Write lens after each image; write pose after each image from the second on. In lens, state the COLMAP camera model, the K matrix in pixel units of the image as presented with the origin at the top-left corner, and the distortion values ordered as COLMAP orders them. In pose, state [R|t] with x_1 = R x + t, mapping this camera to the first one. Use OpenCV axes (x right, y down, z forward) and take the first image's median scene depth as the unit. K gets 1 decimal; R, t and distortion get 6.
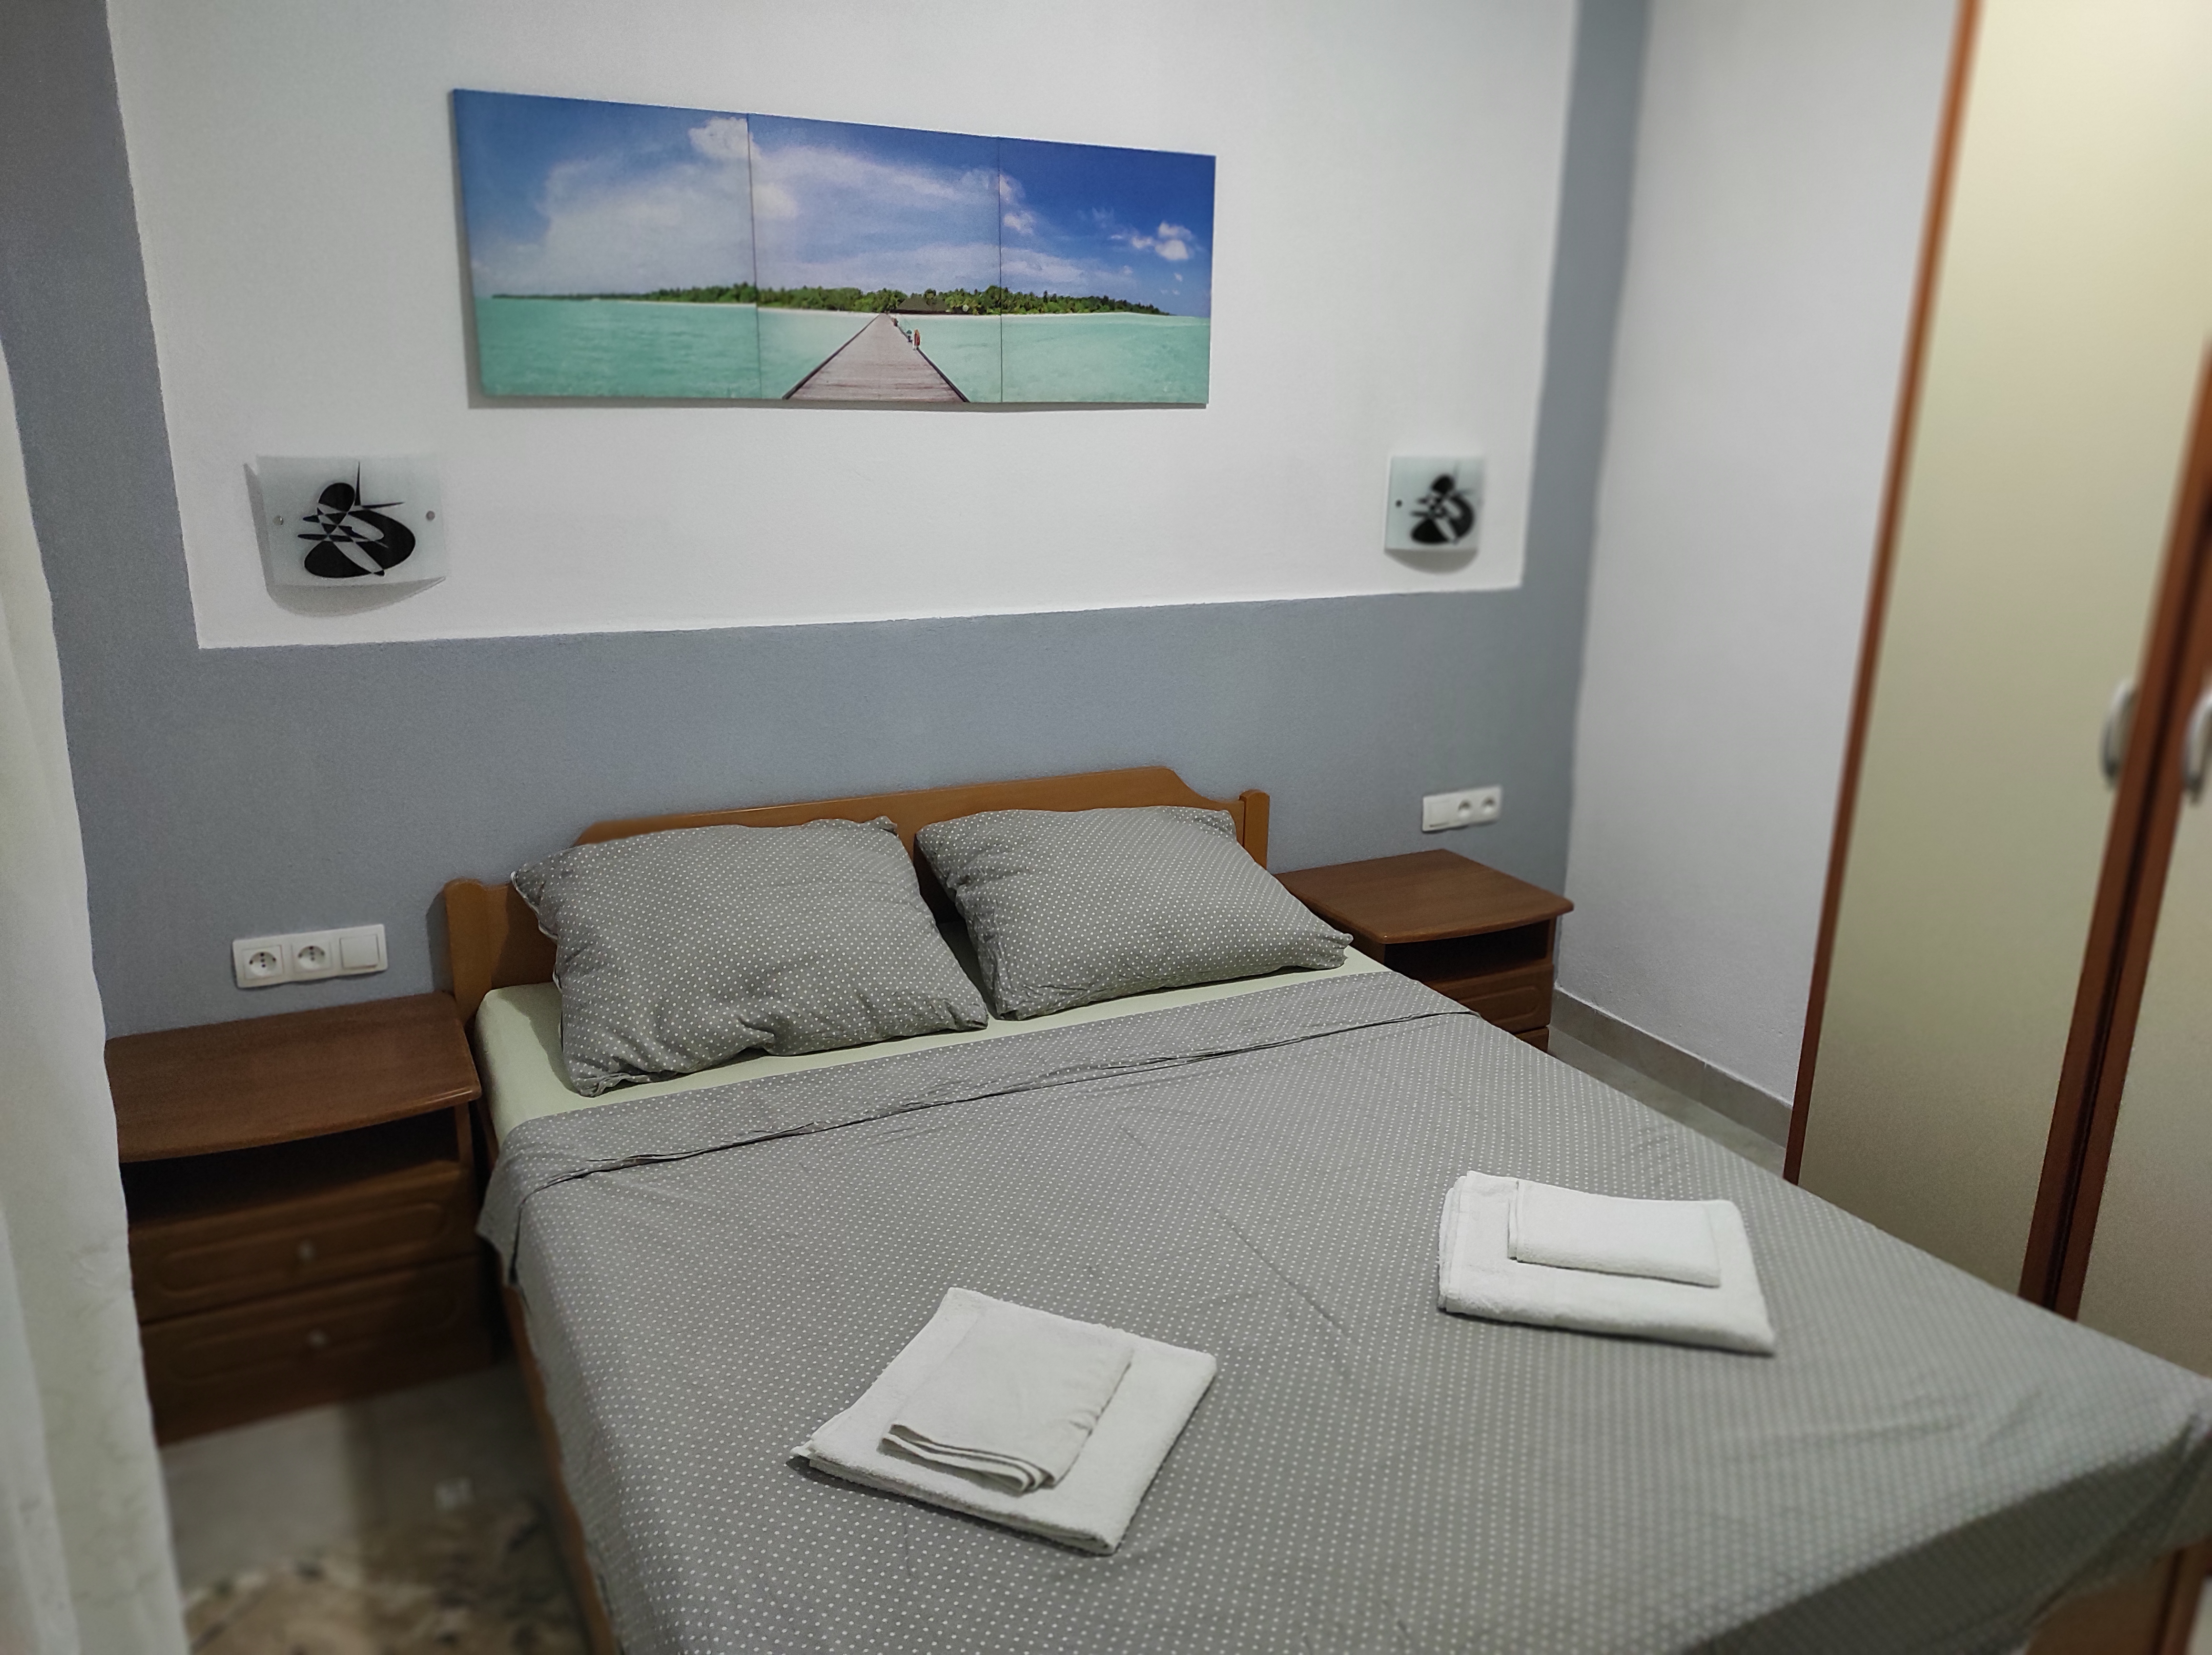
lens RADIAL K [[1551.2, 0, 1106.0], [0, 1551.2, 827.5], [0, 0, 1]] dist [0.035844, -0.072986]
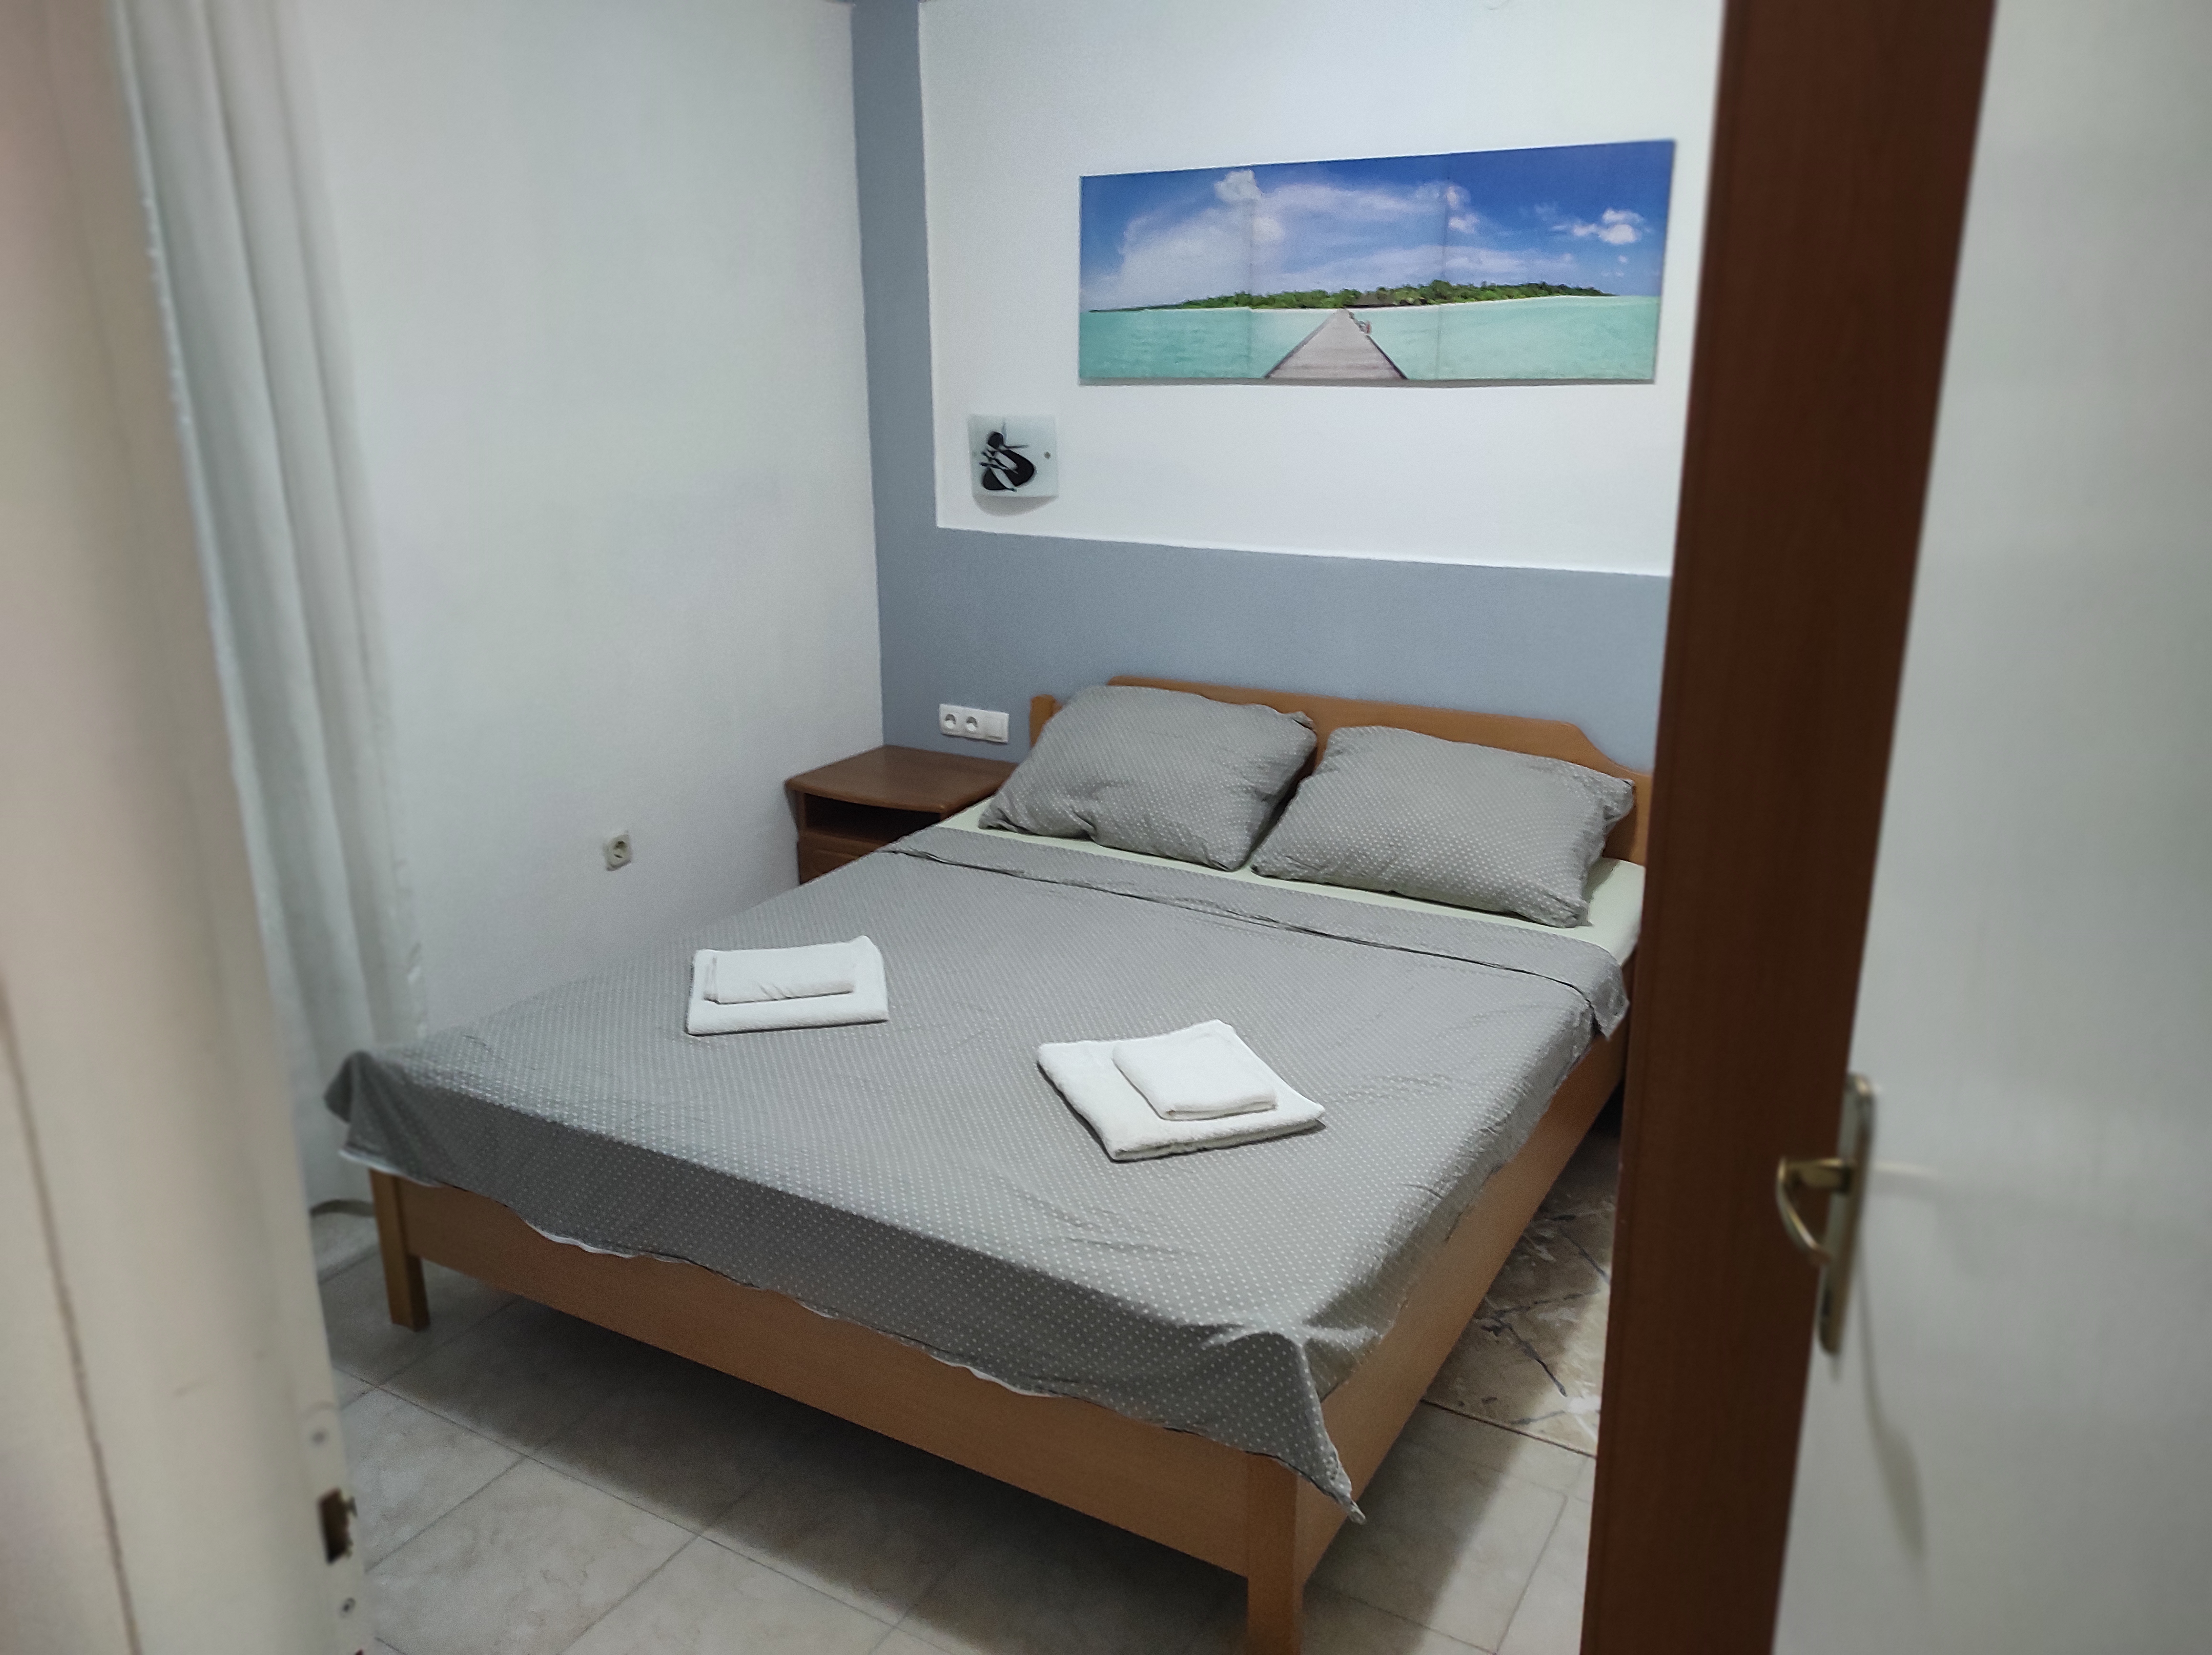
lens RADIAL K [[1614.0, 0, 1106.0], [0, 1614.0, 827.5], [0, 0, 1]] dist [0.036332, -0.089711]
pose [[0.554297, 0.223804, -0.801665, 0.909930], [-0.210340, 0.969573, 0.125243, -0.050607], [0.805302, 0.099201, 0.584507, 0.131775]]
